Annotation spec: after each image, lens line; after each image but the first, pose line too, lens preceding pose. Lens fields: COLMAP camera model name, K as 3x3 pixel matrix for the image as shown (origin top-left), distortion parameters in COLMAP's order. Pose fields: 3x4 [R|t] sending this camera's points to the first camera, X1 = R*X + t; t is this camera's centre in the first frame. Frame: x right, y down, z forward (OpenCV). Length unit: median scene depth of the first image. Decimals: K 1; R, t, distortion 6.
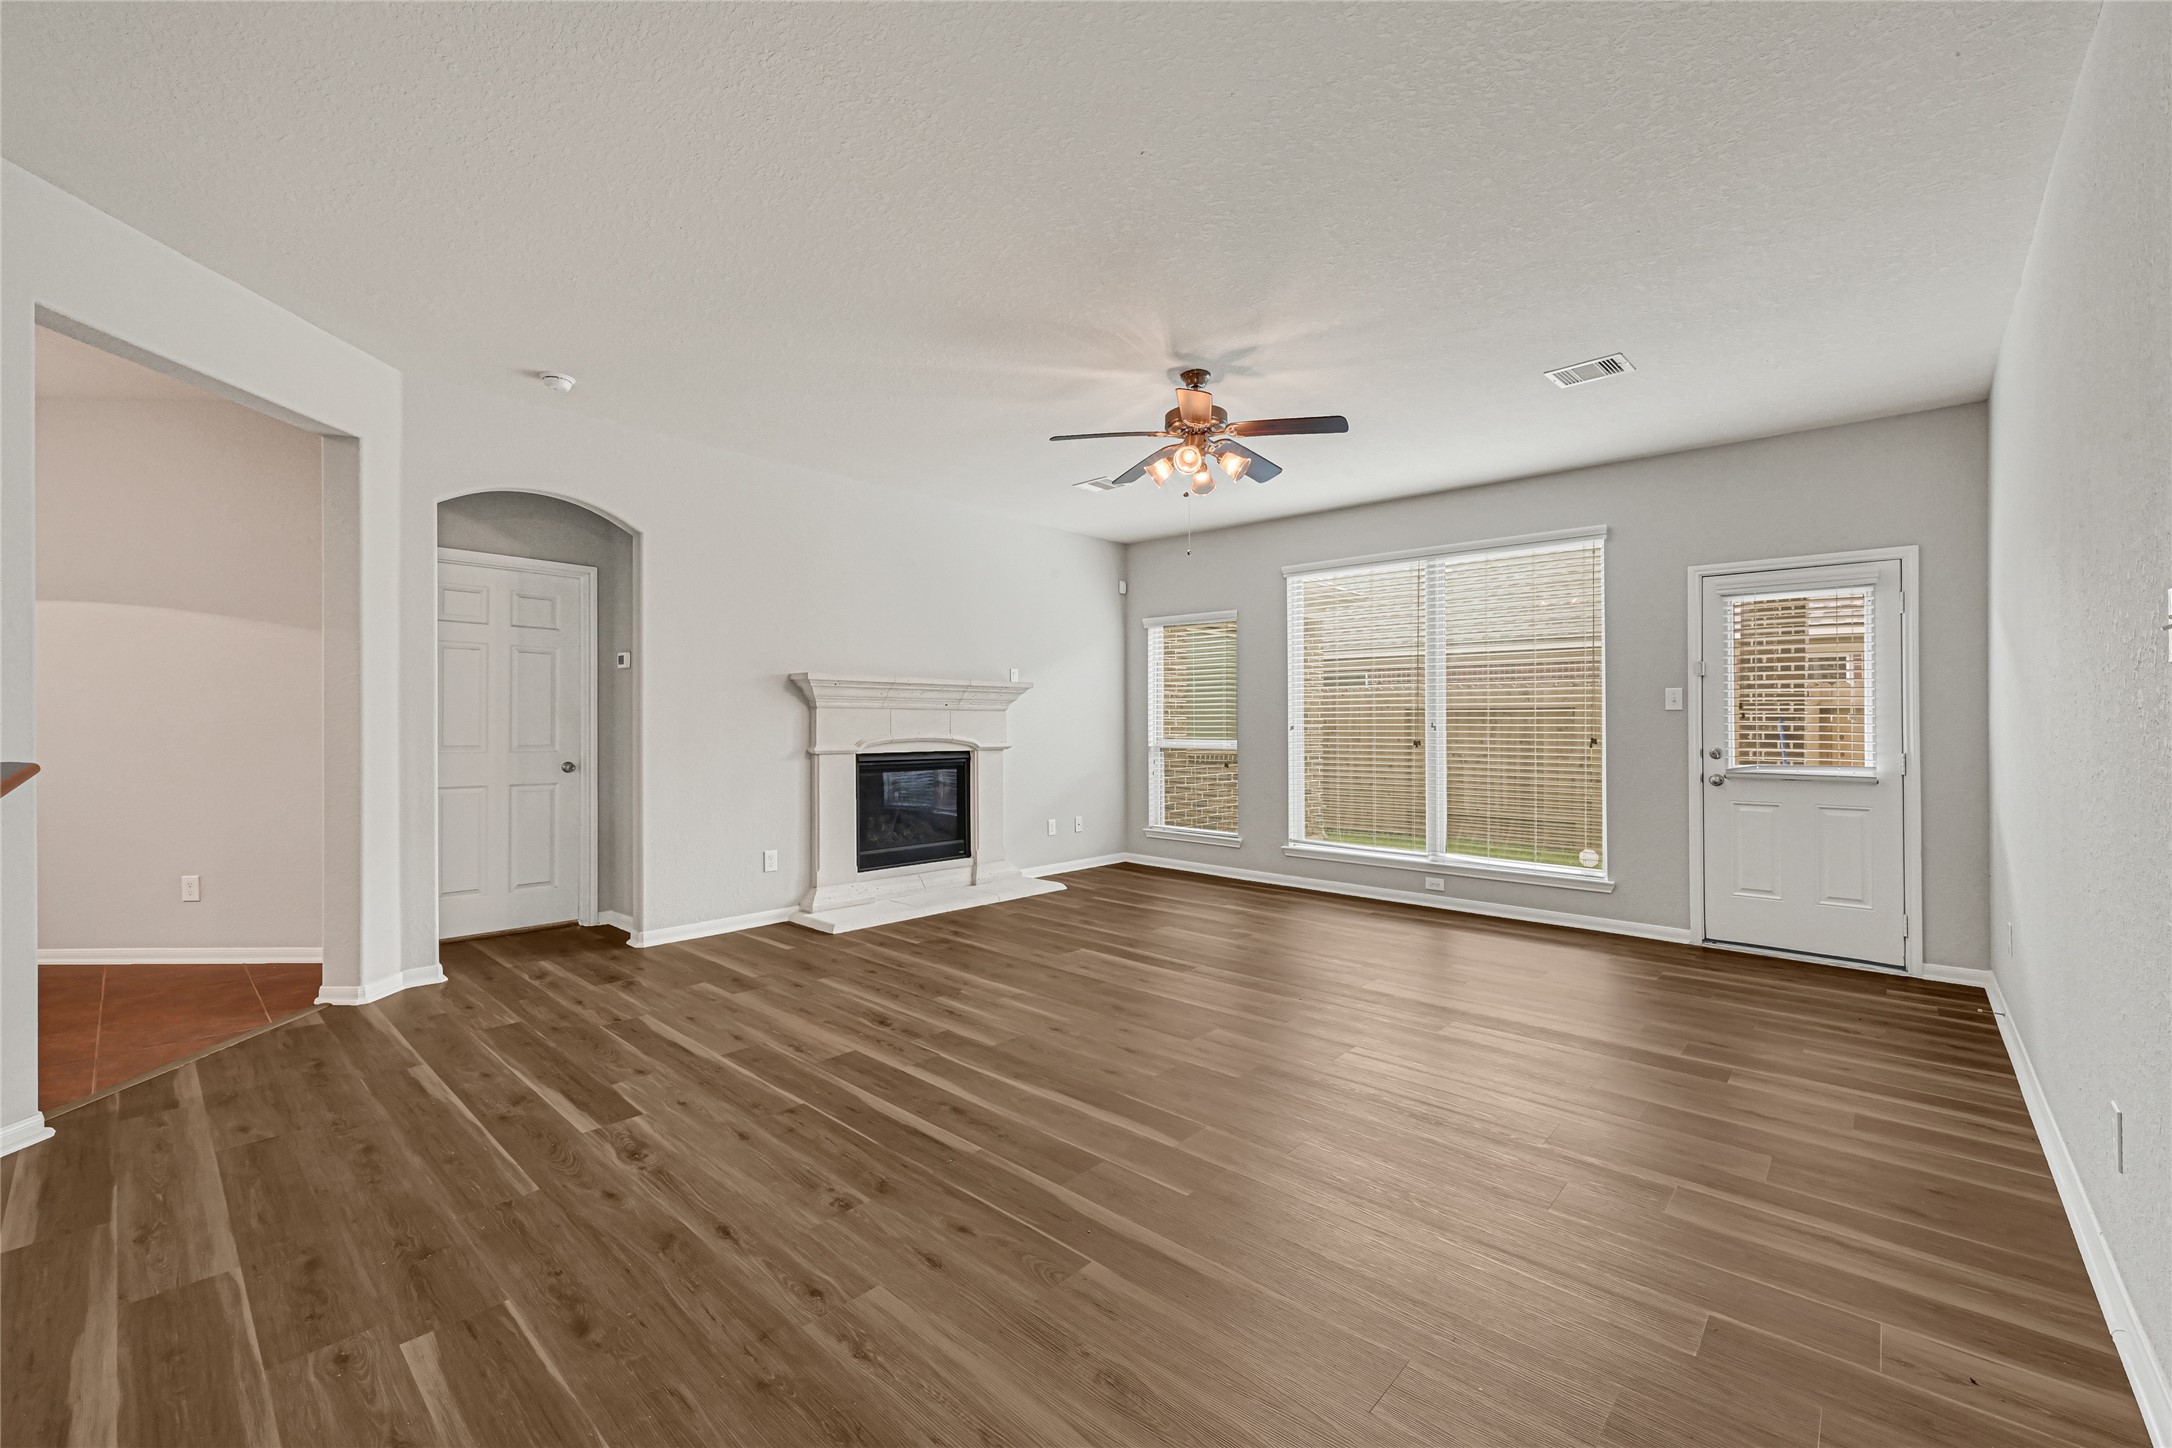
lens RADIAL K [[886.7, 0, 1084.3], [0, 886.7, 724.7], [0, 0, 1]] dist [-0.001722, -0.000054]
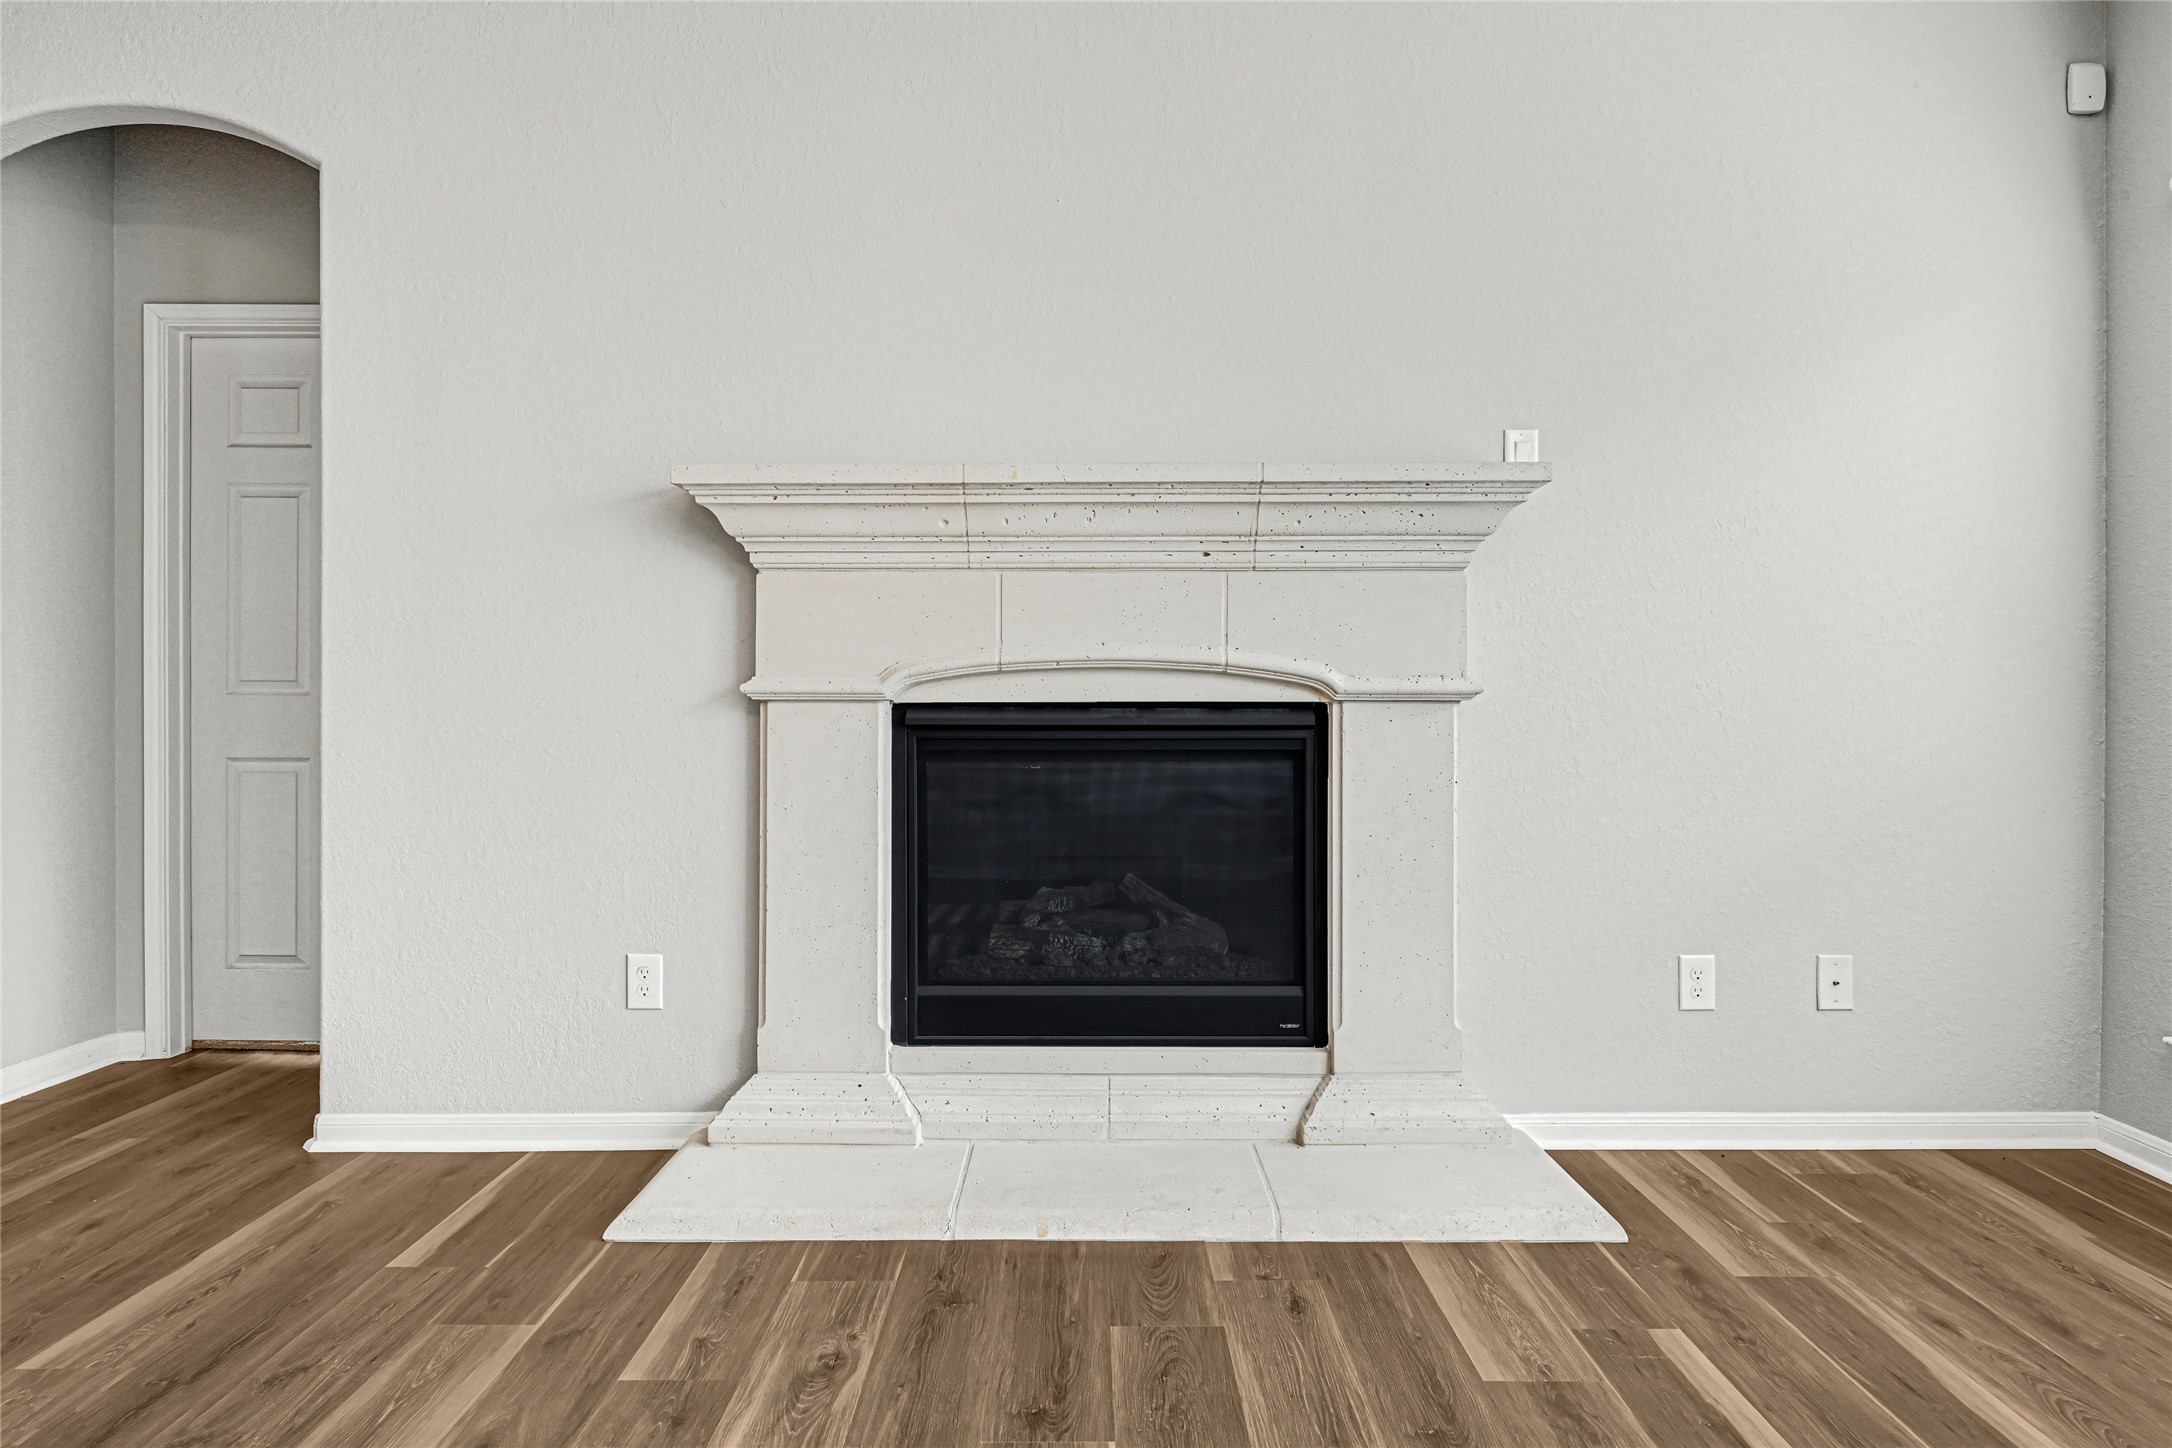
lens RADIAL K [[886.7, 0, 1095.7], [0, 886.7, 709.8], [0, 0, 1]] dist [-0.001722, -0.000054]
pose [[0.669827, -0.001550, -0.742516, 0.050572], [0.003450, 0.999994, 0.001024, 0.031677], [0.742509, -0.003247, 0.669828, 0.754252]]
